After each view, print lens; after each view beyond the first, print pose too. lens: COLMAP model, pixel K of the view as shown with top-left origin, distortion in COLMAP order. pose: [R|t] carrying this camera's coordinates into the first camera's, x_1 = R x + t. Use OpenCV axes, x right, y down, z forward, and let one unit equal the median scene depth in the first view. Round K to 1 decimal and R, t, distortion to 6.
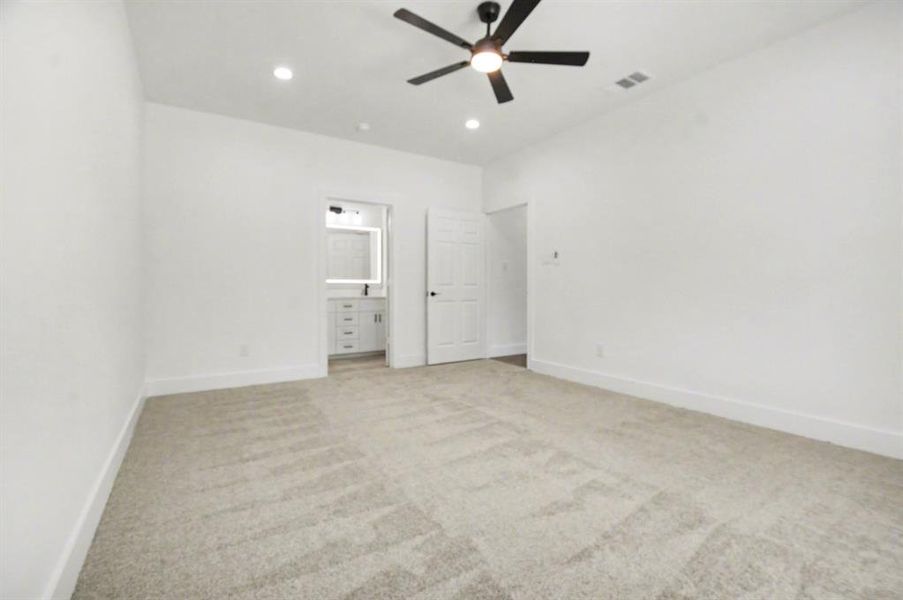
lens RADIAL K [[412.9, 0, 457.0], [0, 412.9, 298.5], [0, 0, 1]] dist [0.000381, -0.000183]
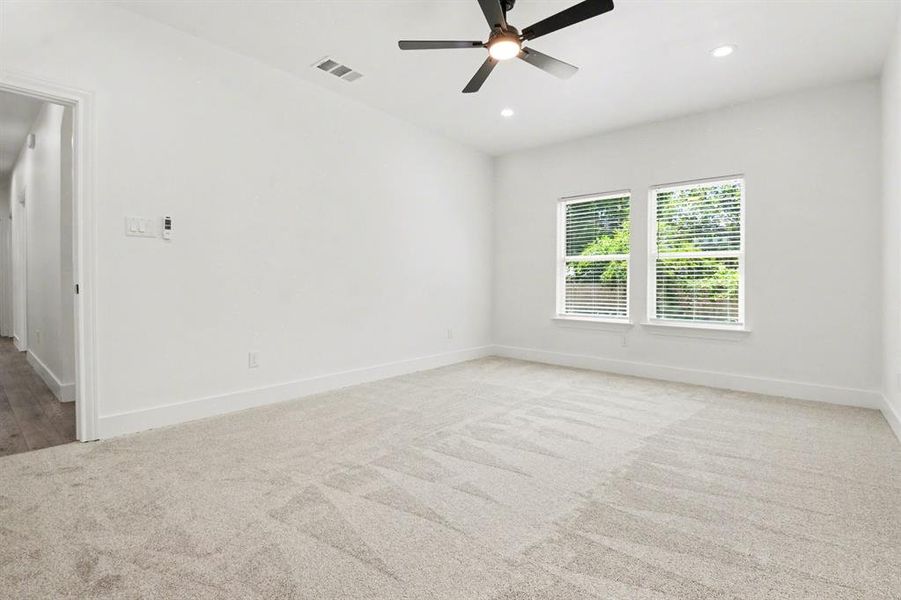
lens RADIAL K [[412.0, 0, 456.0], [0, 412.0, 298.5], [0, 0, 1]] dist [0.000381, -0.000183]
pose [[-0.301836, -0.036681, 0.952654, -0.485563], [0.008863, 0.999108, 0.041278, -0.018559], [-0.953319, 0.020903, -0.301242, 0.821745]]
